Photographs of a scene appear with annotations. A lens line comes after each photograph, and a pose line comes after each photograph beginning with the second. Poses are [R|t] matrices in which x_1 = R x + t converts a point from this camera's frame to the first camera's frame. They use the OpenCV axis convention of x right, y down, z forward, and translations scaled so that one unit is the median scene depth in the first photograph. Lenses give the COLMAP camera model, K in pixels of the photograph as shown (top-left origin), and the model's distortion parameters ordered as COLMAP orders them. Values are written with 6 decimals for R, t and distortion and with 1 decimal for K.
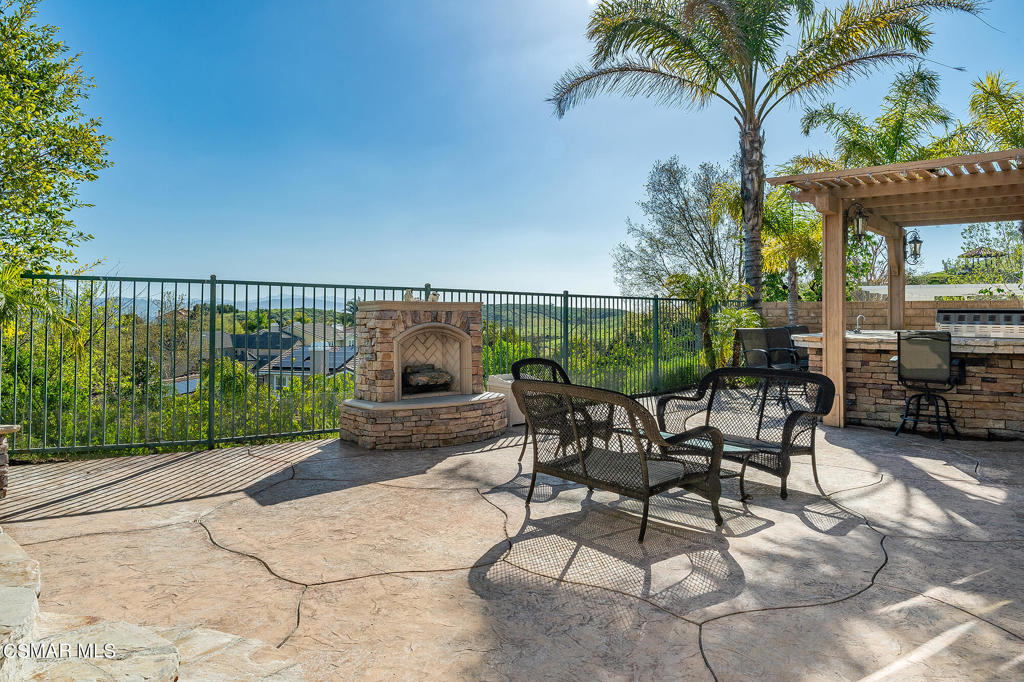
lens RADIAL K [[694.3, 0, 508.0], [0, 694.3, 301.4], [0, 0, 1]] dist [-0.000132, -0.006988]
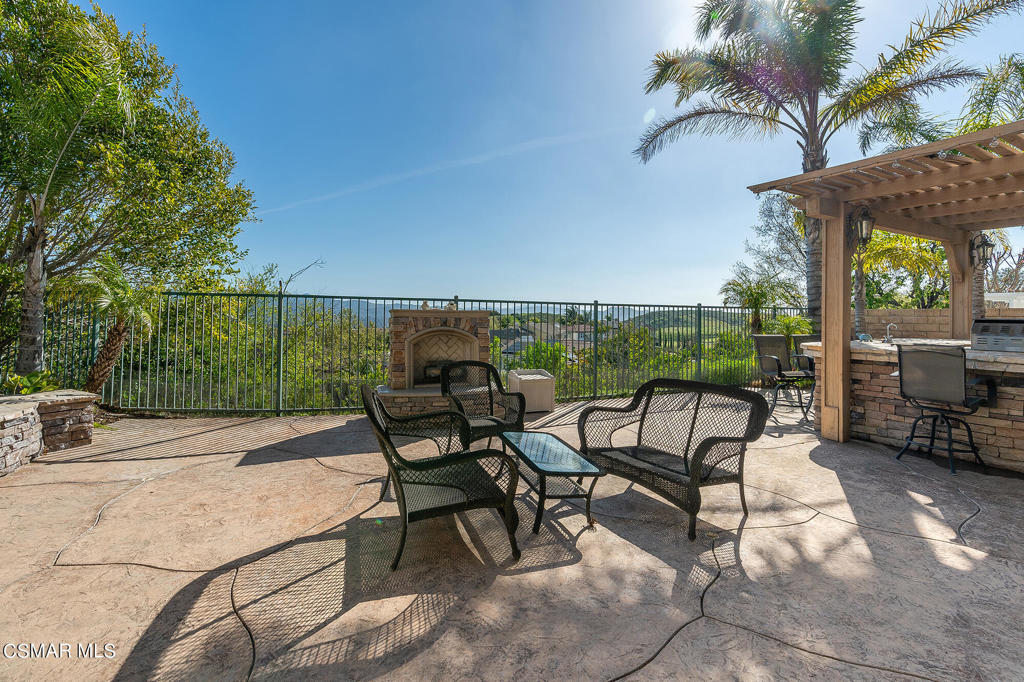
lens RADIAL K [[475.3, 0, 509.5], [0, 475.3, 313.7], [0, 0, 1]] dist [-0.016226, 0.008860]
pose [[0.935232, 0.002824, -0.354025, 0.295038], [0.001138, 0.999939, 0.010982, -0.002283], [0.354034, -0.010674, 0.935171, 0.242764]]
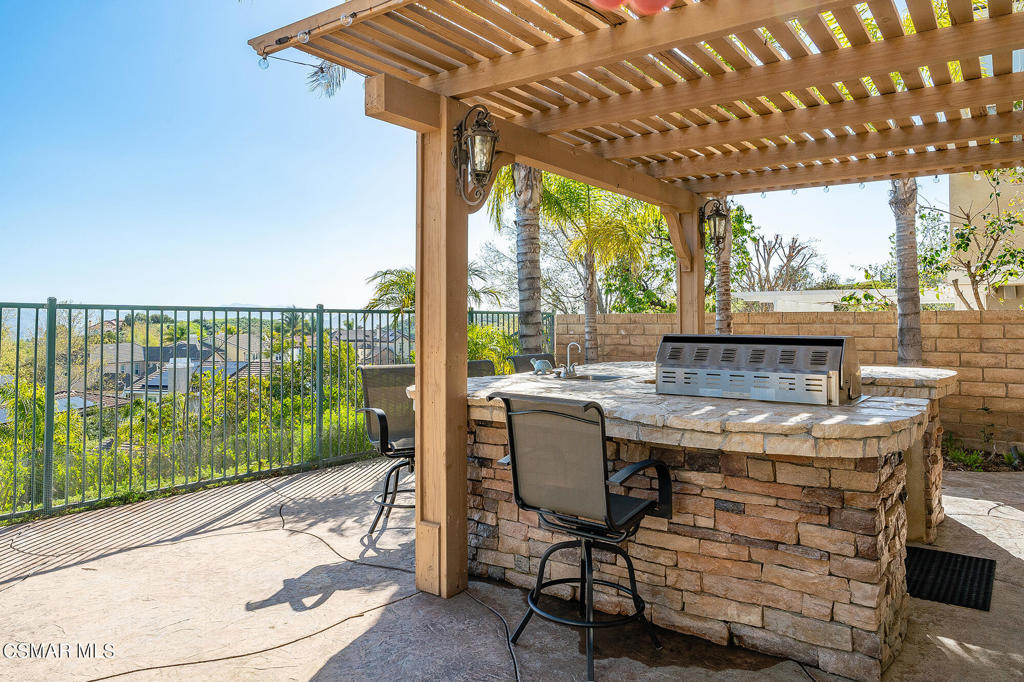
lens RADIAL K [[694.3, 0, 508.0], [0, 694.3, 301.4], [0, 0, 1]] dist [-0.000132, -0.006988]
pose [[0.998382, -0.001183, 0.056846, 0.515518], [0.001907, 0.999918, -0.012688, -0.005853], [-0.056826, 0.012776, 0.998302, 0.562745]]
